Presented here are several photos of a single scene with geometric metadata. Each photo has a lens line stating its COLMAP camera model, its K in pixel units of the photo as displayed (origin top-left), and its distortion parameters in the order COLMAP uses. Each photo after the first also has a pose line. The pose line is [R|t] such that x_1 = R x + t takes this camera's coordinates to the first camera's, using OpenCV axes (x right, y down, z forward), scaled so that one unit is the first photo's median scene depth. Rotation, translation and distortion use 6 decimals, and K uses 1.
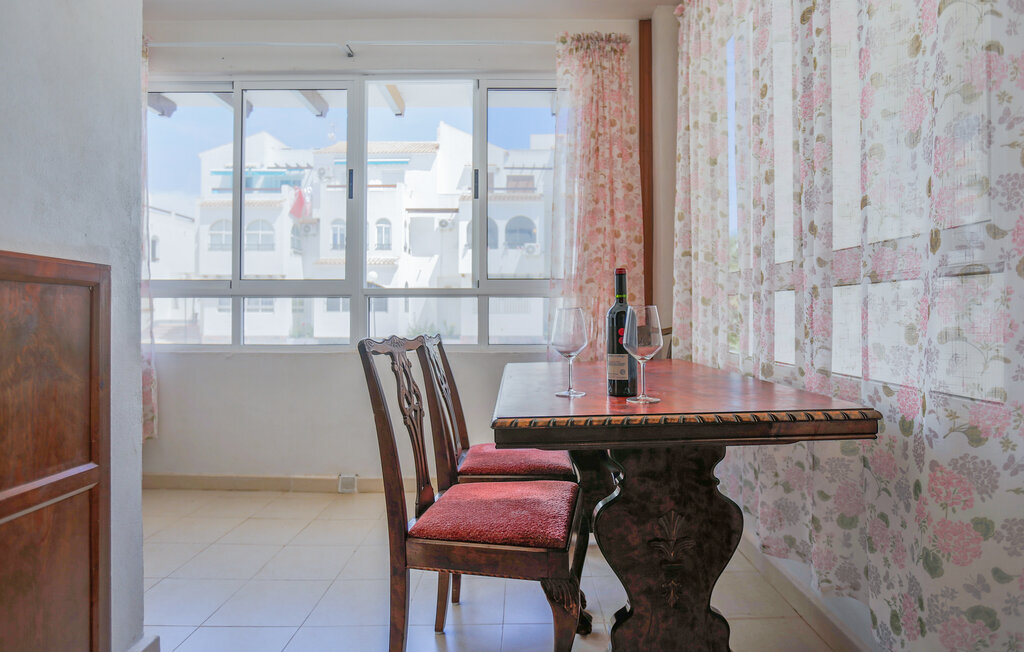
lens RADIAL K [[589.6, 0, 512.9], [0, 589.6, 325.4], [0, 0, 1]] dist [-0.006768, -0.000649]
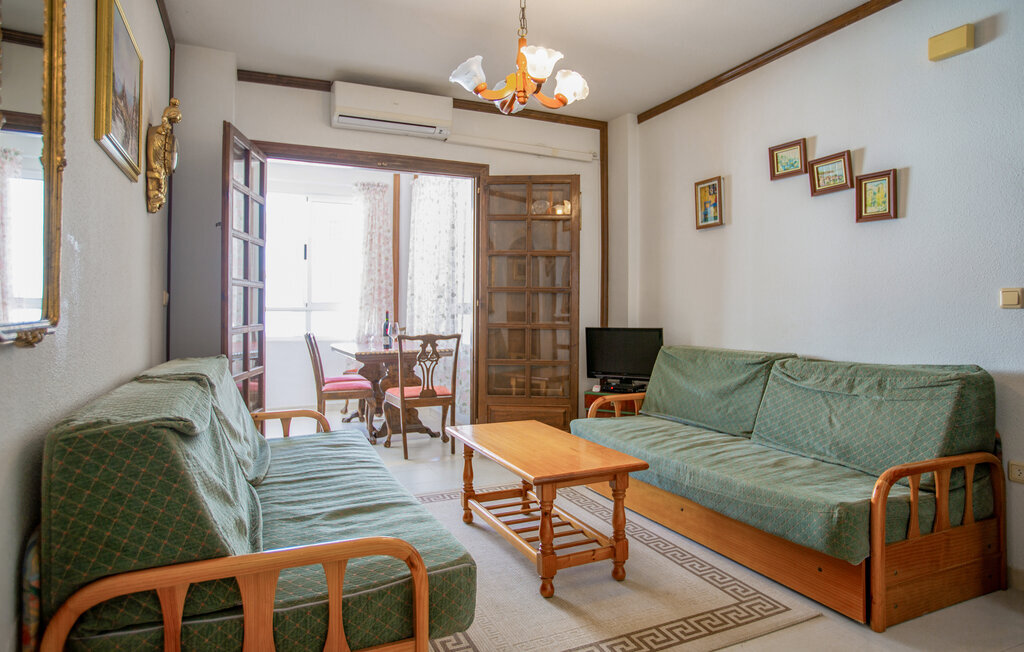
lens RADIAL K [[563.2, 0, 512.7], [0, 563.2, 325.3], [0, 0, 1]] dist [-0.024619, 0.003169]
pose [[0.908935, 0.009700, 0.416825, -0.229948], [-0.015397, 0.999828, 0.010308, -0.026906], [-0.416653, -0.015787, 0.908928, -1.011779]]
